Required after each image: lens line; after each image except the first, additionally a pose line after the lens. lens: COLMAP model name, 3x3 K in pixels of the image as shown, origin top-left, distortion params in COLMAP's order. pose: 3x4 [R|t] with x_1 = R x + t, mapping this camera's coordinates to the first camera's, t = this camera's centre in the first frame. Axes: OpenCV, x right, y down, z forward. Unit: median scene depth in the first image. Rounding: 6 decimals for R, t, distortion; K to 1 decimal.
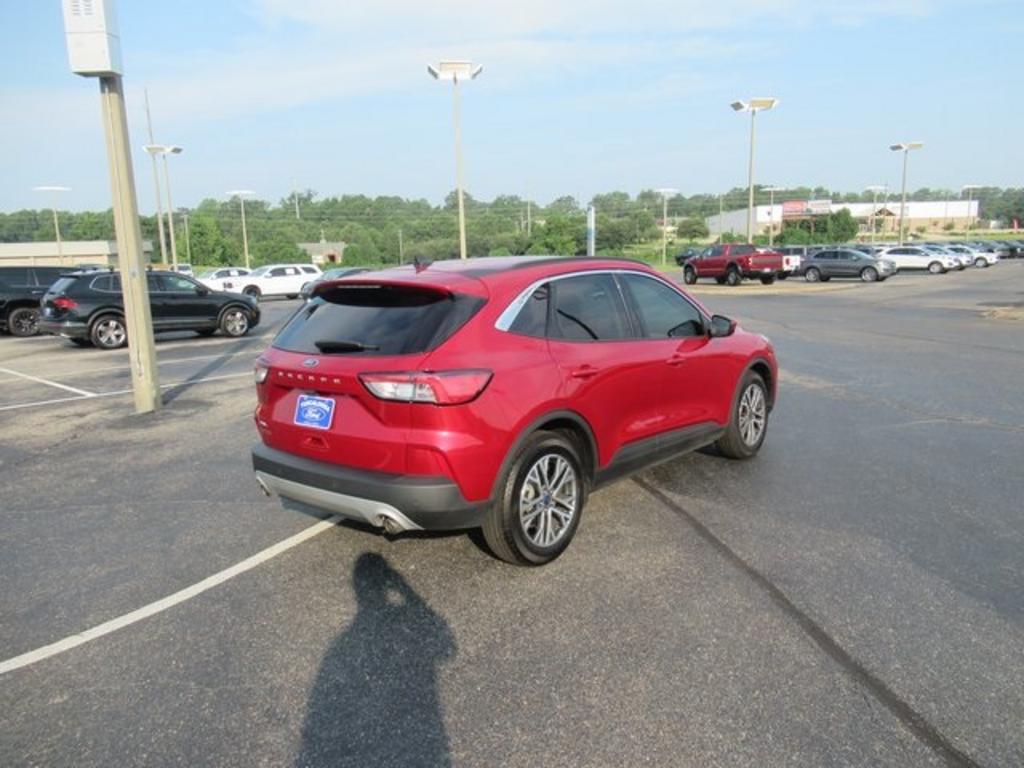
lens RADIAL K [[758.2, 0, 508.4], [0, 758.2, 387.1], [0, 0, 1]] dist [-0.008356, 0.001173]
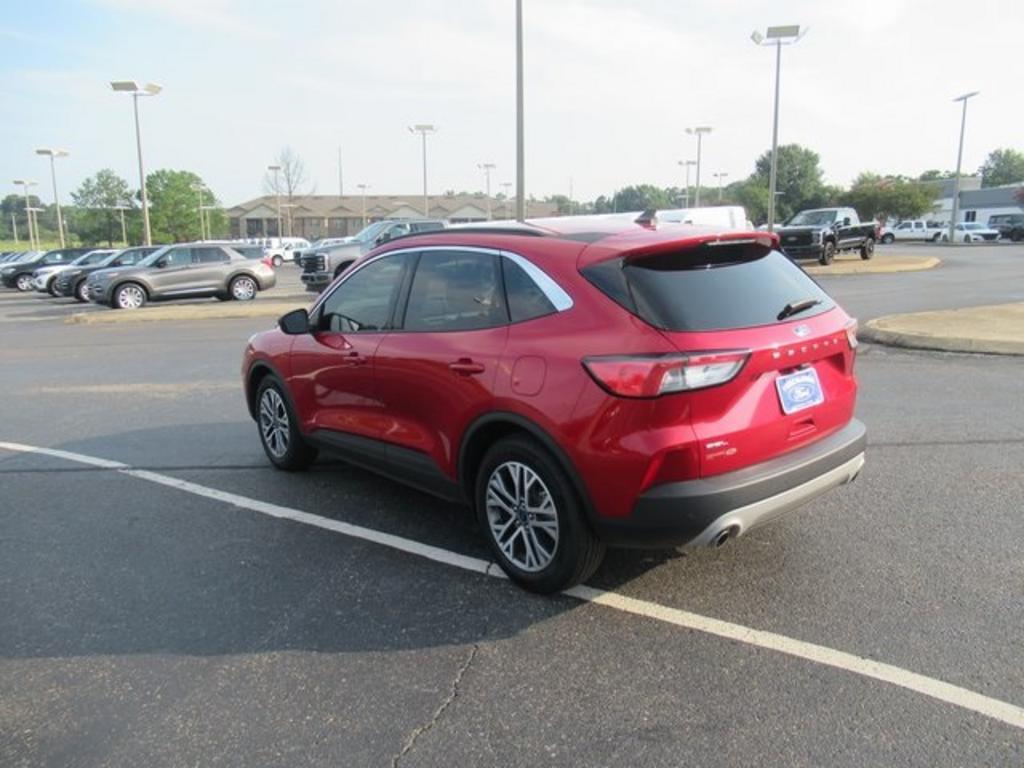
lens RADIAL K [[758.2, 0, 509.8], [0, 758.2, 385.0], [0, 0, 1]] dist [-0.008356, 0.001173]
pose [[0.184589, -0.165860, 0.968719, -0.110532], [0.195601, 0.972139, 0.129174, -0.014036], [-0.963155, 0.165638, 0.211889, 0.112367]]
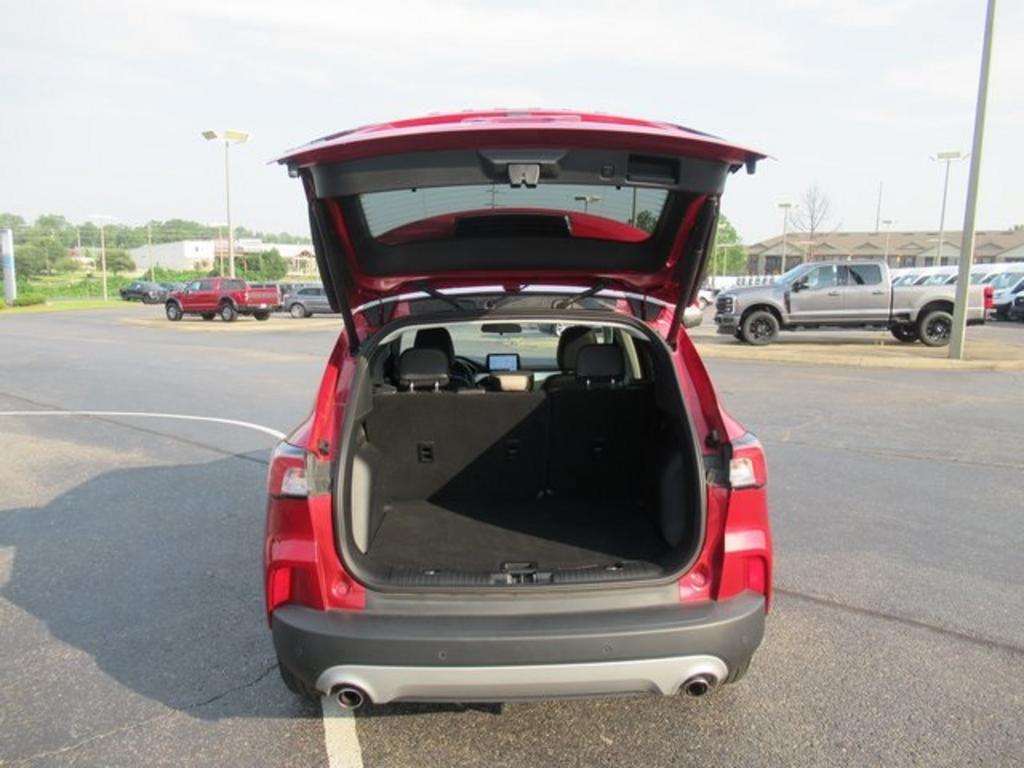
lens RADIAL K [[758.2, 0, 509.8], [0, 758.2, 385.4], [0, 0, 1]] dist [-0.008356, 0.001173]
pose [[0.751013, -0.061867, 0.657382, -0.063260], [0.094512, 0.995421, -0.014293, -0.007155], [-0.653488, 0.072865, 0.753422, 0.056347]]
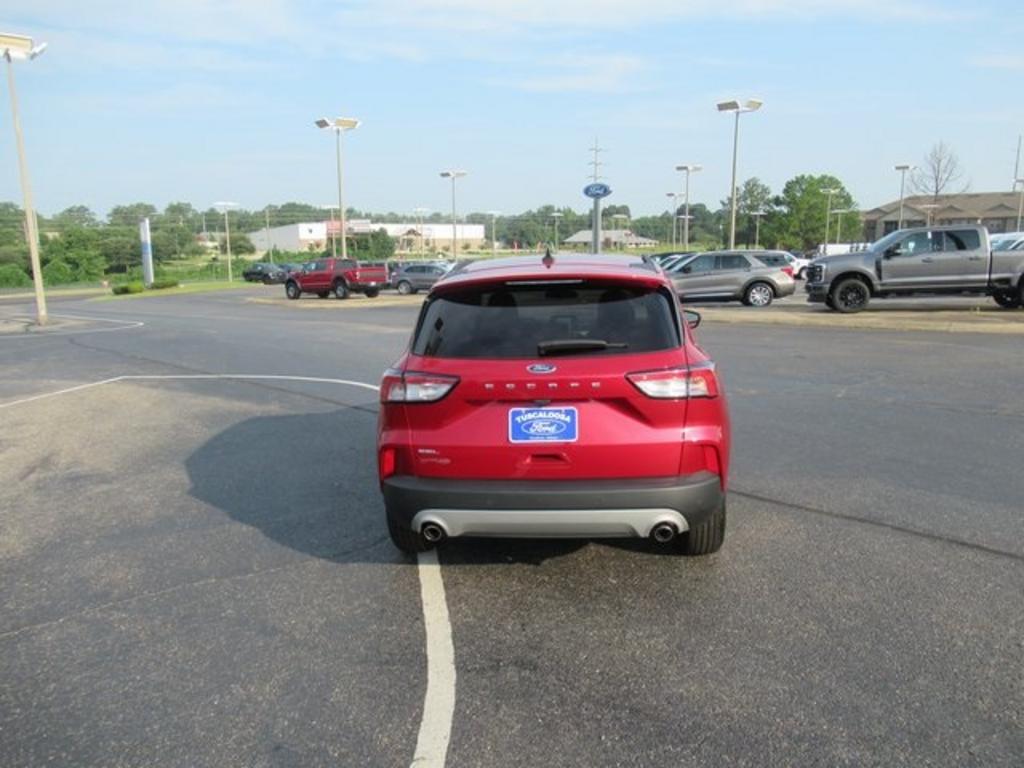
lens RADIAL K [[758.2, 0, 509.8], [0, 758.2, 384.8], [0, 0, 1]] dist [-0.008356, 0.001173]
pose [[0.833214, -0.083680, 0.546582, -0.075751], [0.097101, 0.995265, 0.004350, -0.002053], [-0.544358, 0.049449, 0.837394, 0.028868]]
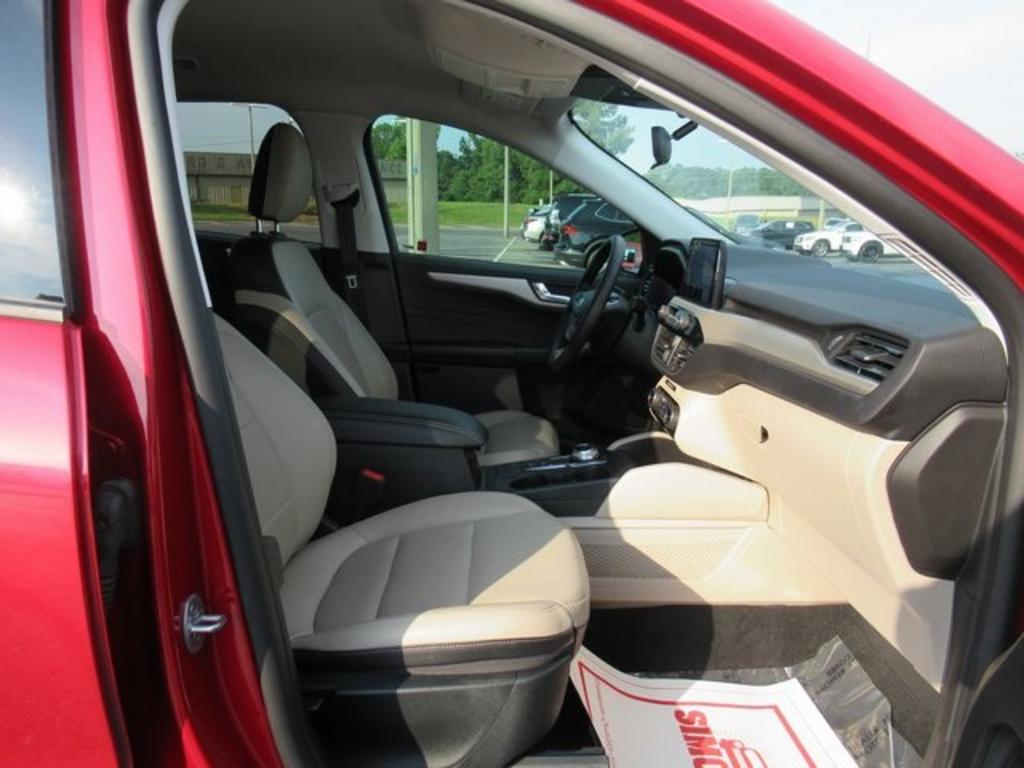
lens RADIAL K [[758.2, 0, 513.5], [0, 758.2, 382.3], [0, 0, 1]] dist [-0.008356, 0.001173]
pose [[0.657850, 0.209673, -0.723374, 0.041162], [-0.177620, 0.976566, 0.121531, -0.010155], [0.731905, 0.048537, 0.679676, 0.119533]]
